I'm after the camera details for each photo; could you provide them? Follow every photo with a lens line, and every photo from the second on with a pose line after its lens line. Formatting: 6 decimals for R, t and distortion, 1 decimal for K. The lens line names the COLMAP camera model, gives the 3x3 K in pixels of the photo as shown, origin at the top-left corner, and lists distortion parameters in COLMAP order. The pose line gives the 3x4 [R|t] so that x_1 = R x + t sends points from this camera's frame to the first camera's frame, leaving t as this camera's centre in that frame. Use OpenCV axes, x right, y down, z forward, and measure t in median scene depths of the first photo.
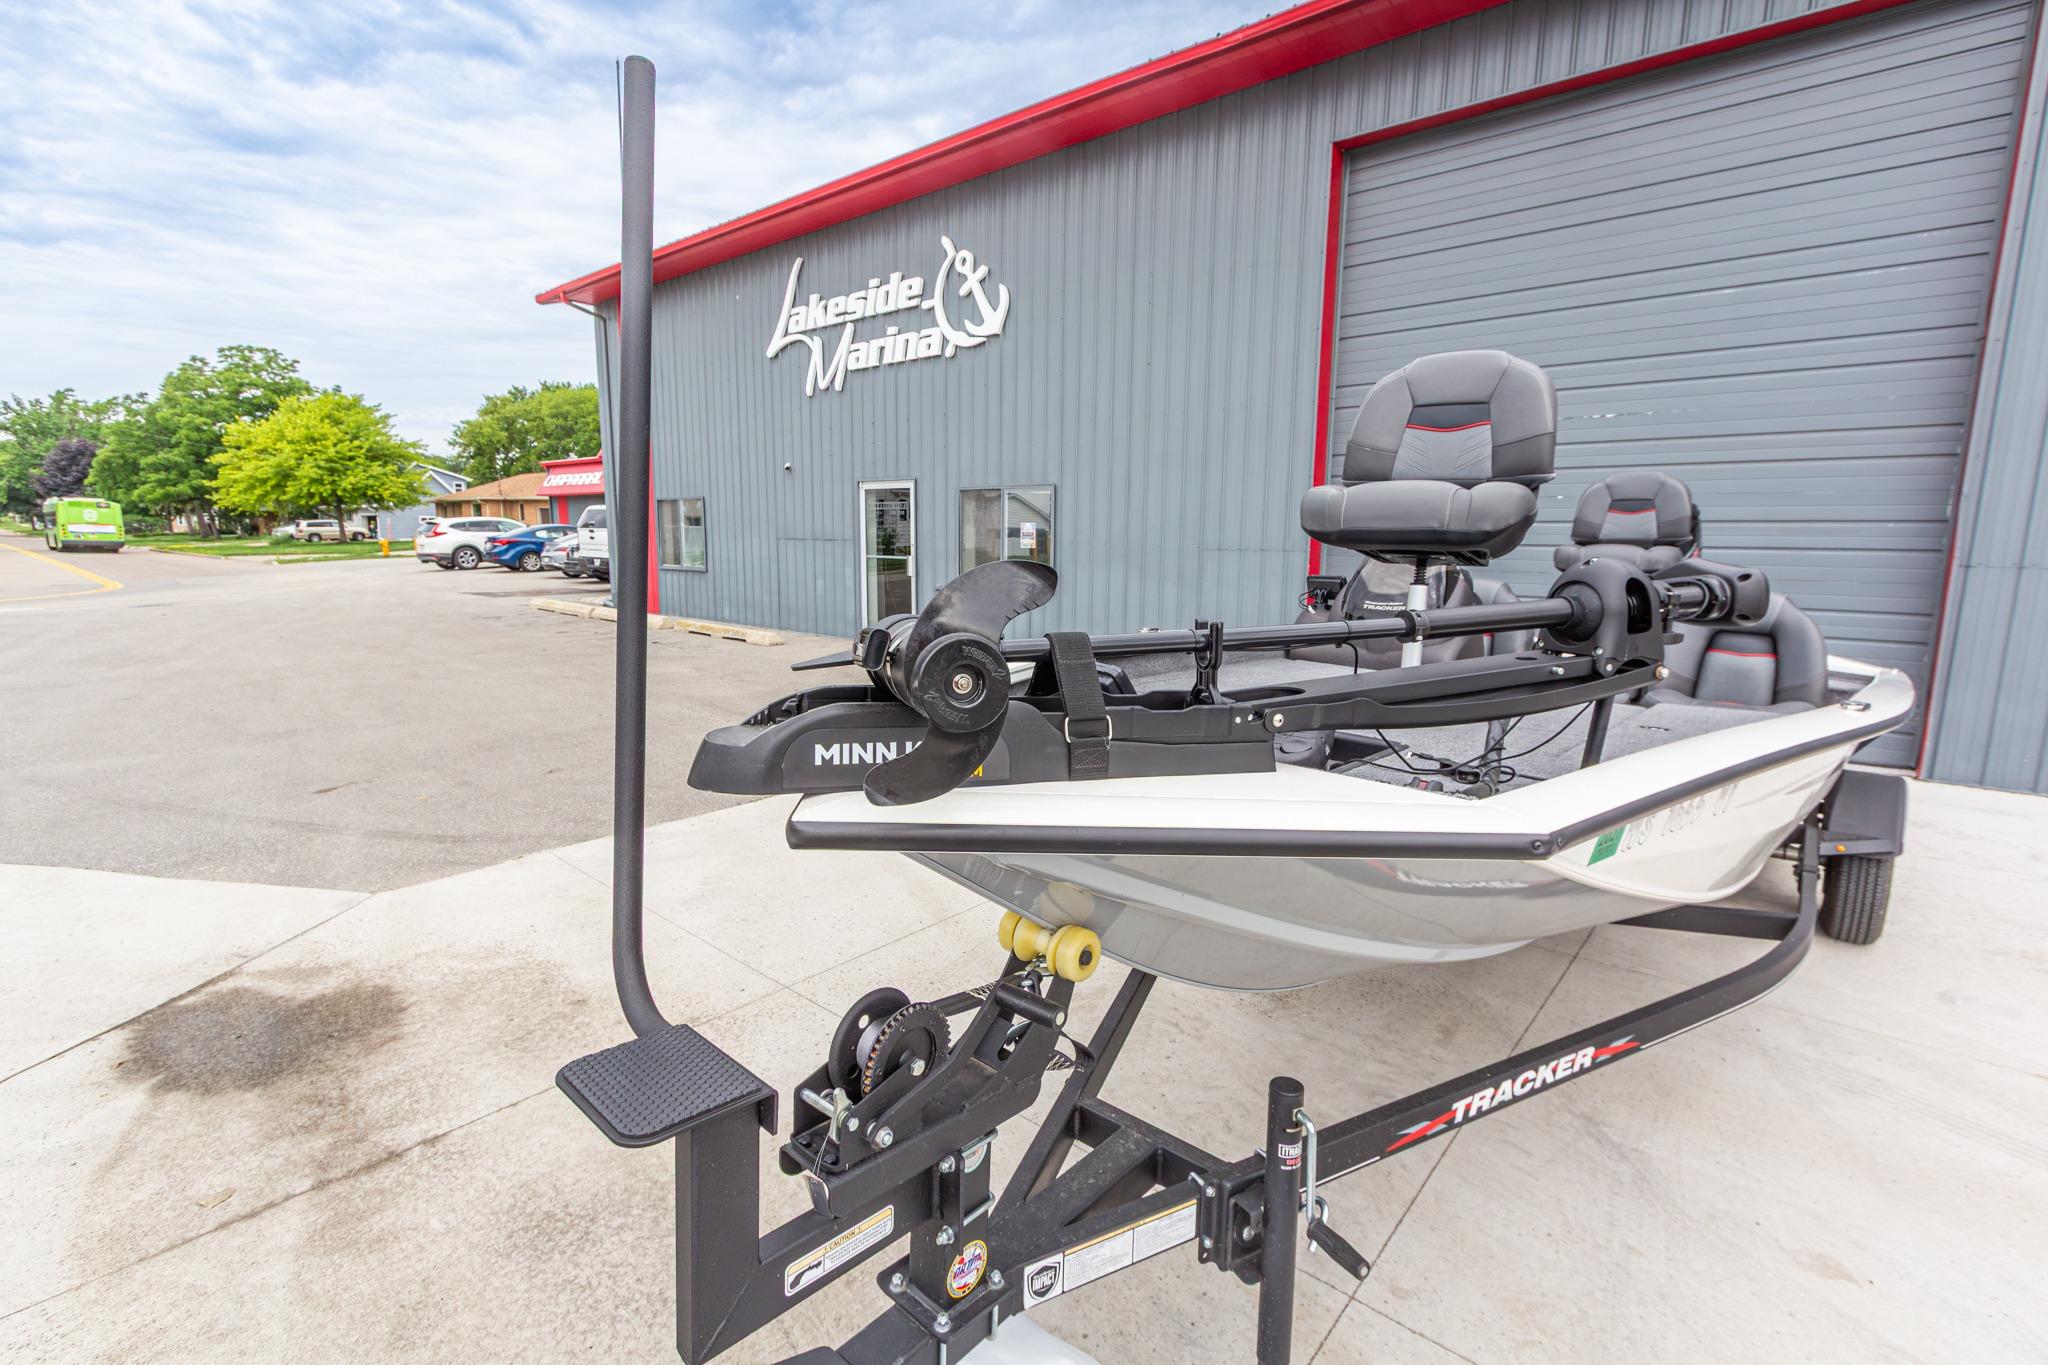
lens RADIAL K [[936.0, 0, 1030.6], [0, 936.0, 684.5], [0, 0, 1]] dist [0.000852, -0.000488]
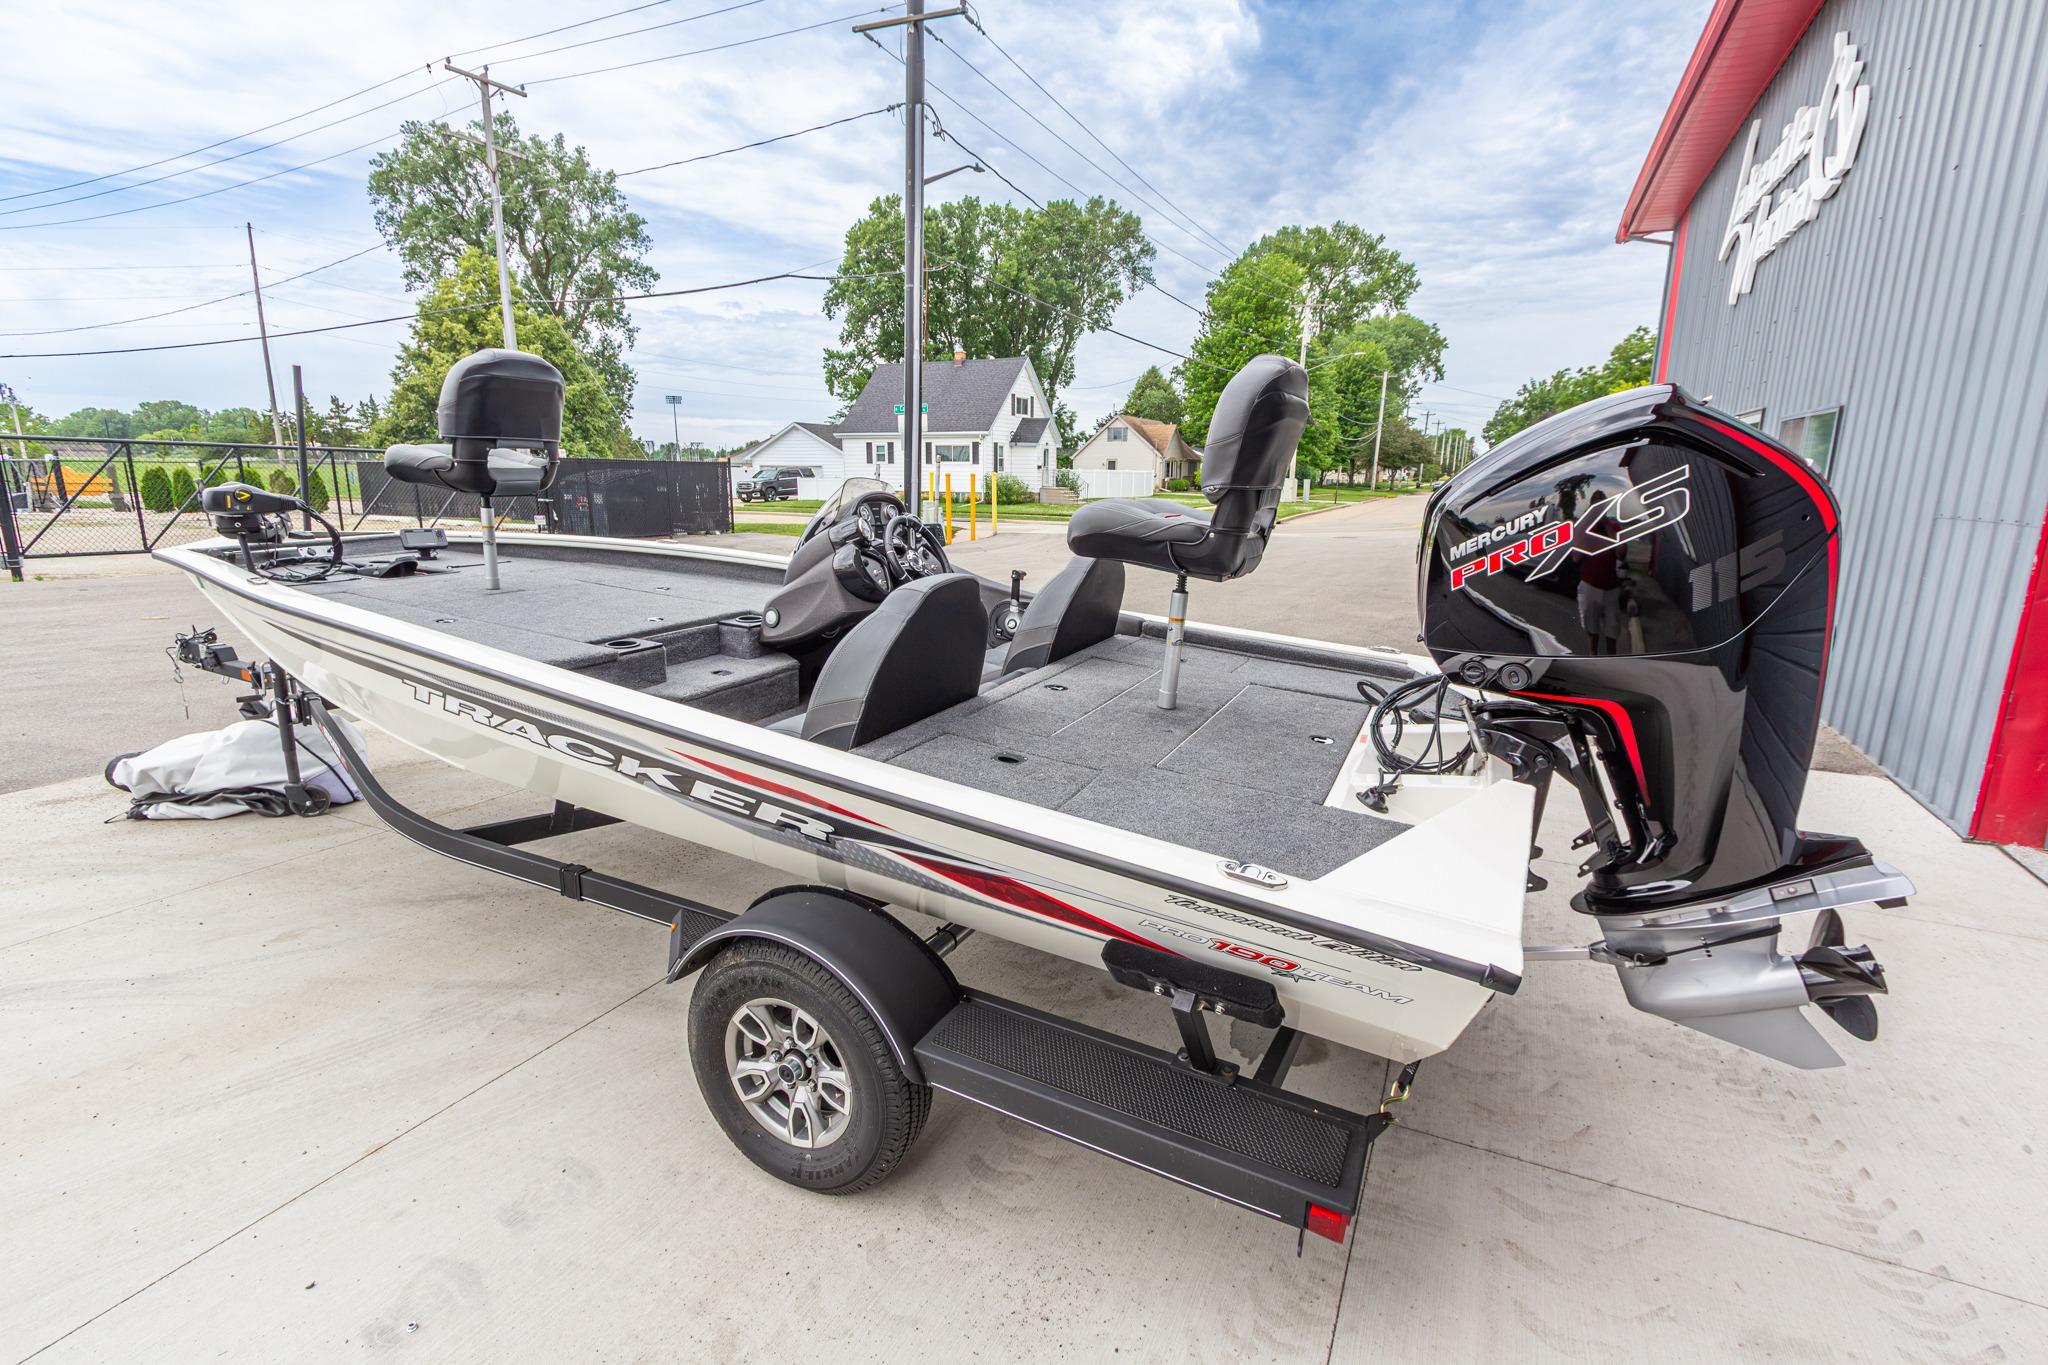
lens RADIAL K [[930.5, 0, 1032.6], [0, 930.5, 681.2], [0, 0, 1]] dist [0.021003, -0.013638]
pose [[0.229664, 0.202048, -0.952067, 0.199959], [-0.160673, 0.972663, 0.167661, -0.021302], [0.959916, 0.114466, 0.255849, 0.136545]]
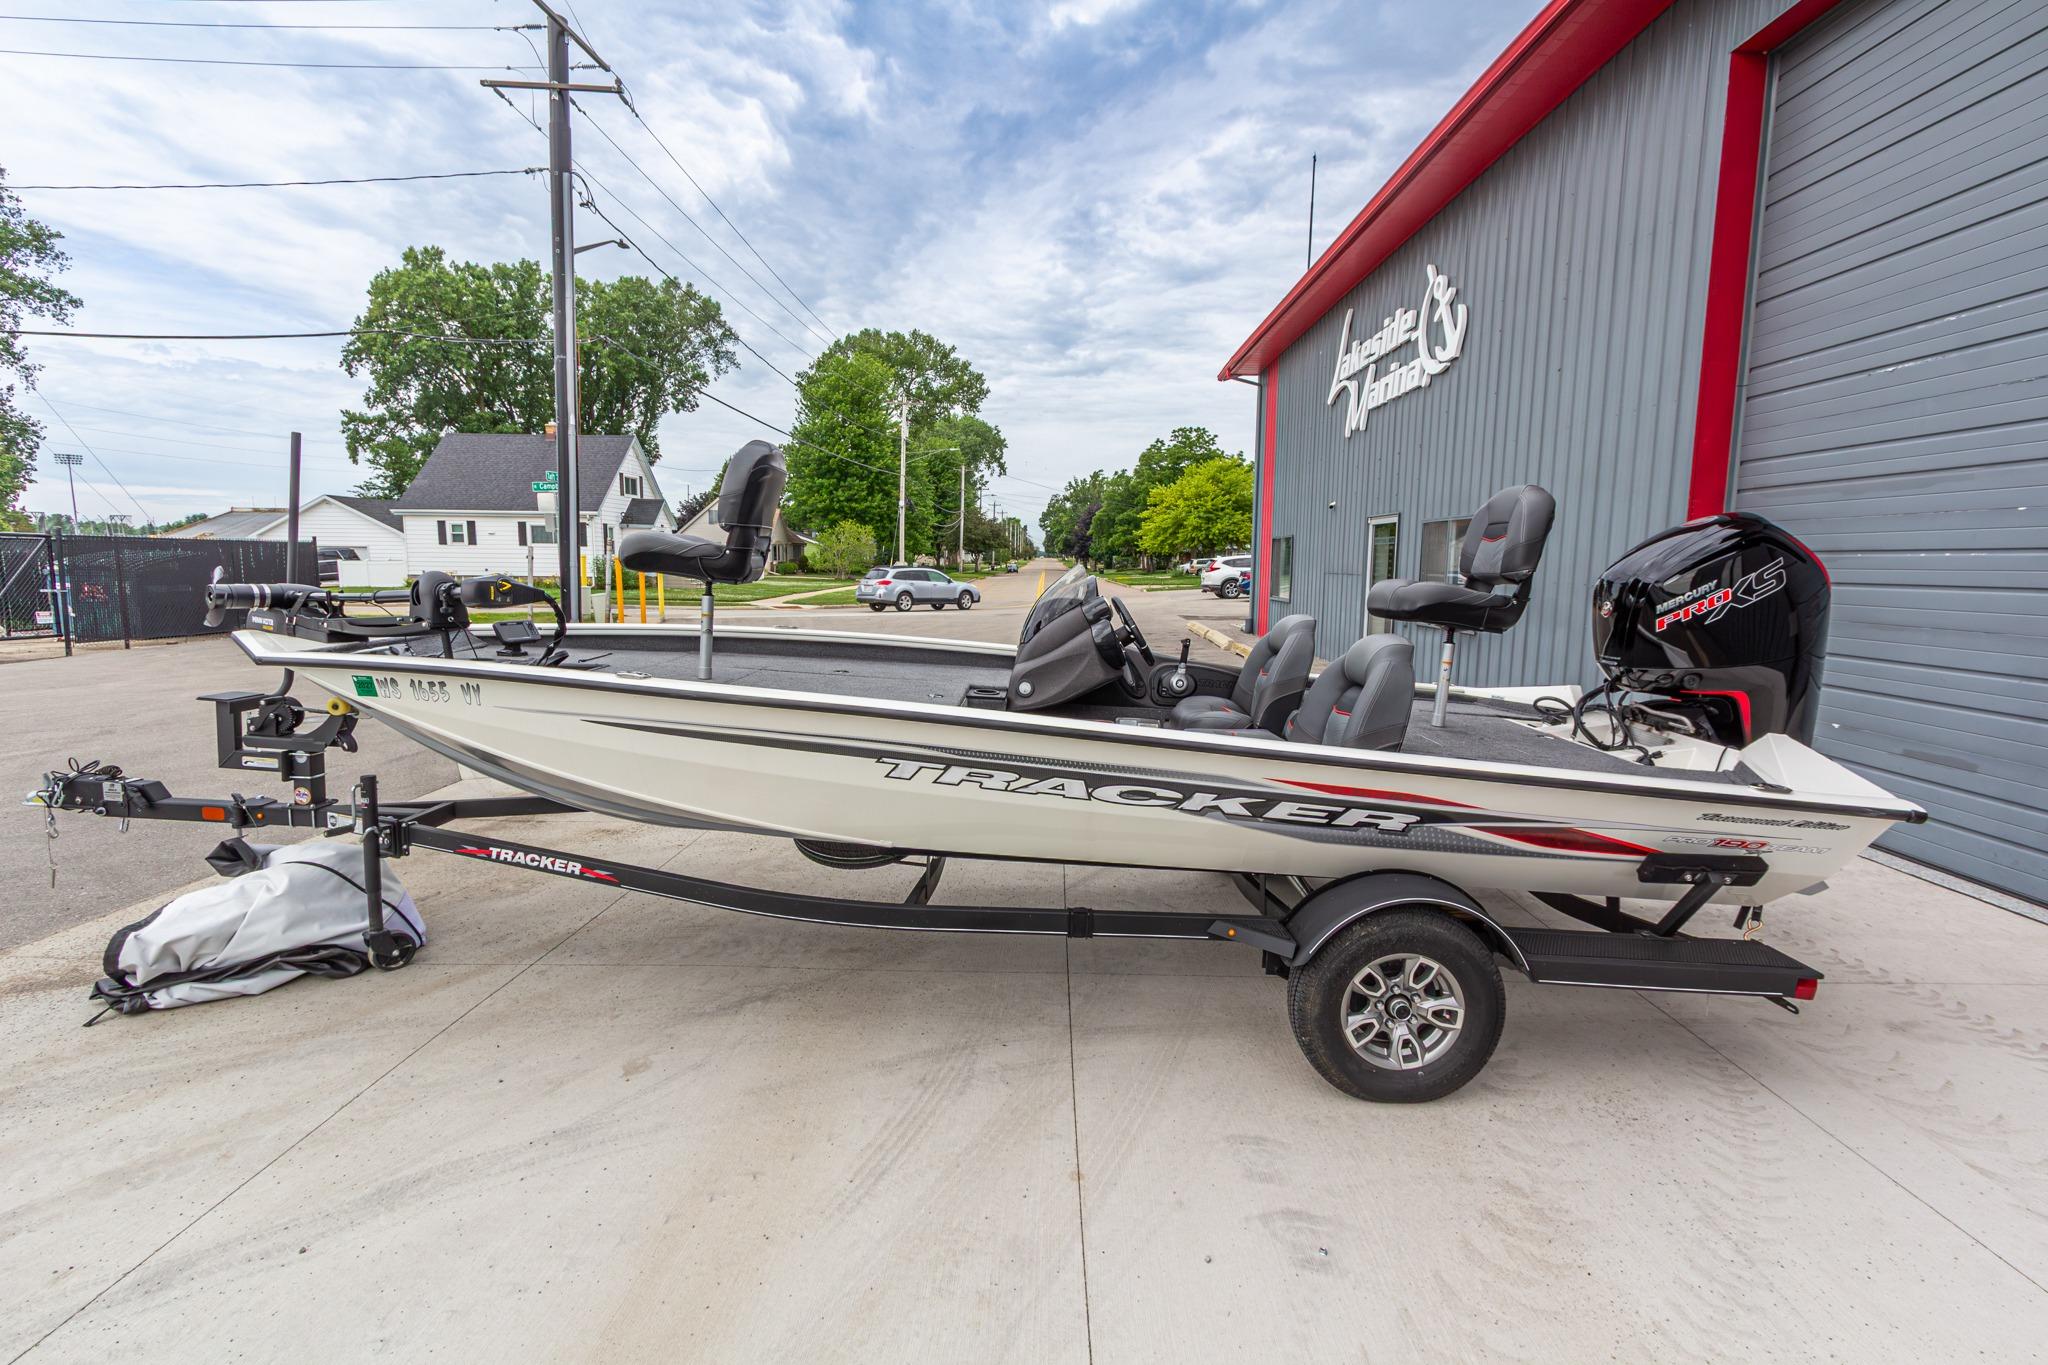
lens RADIAL K [[936.0, 0, 1030.6], [0, 936.0, 684.5], [0, 0, 1]] dist [0.000852, -0.000488]
pose [[0.629227, 0.096692, -0.771184, 0.177306], [-0.125836, 0.991814, 0.021682, -0.005468], [0.766967, 0.083400, 0.636243, 0.038792]]
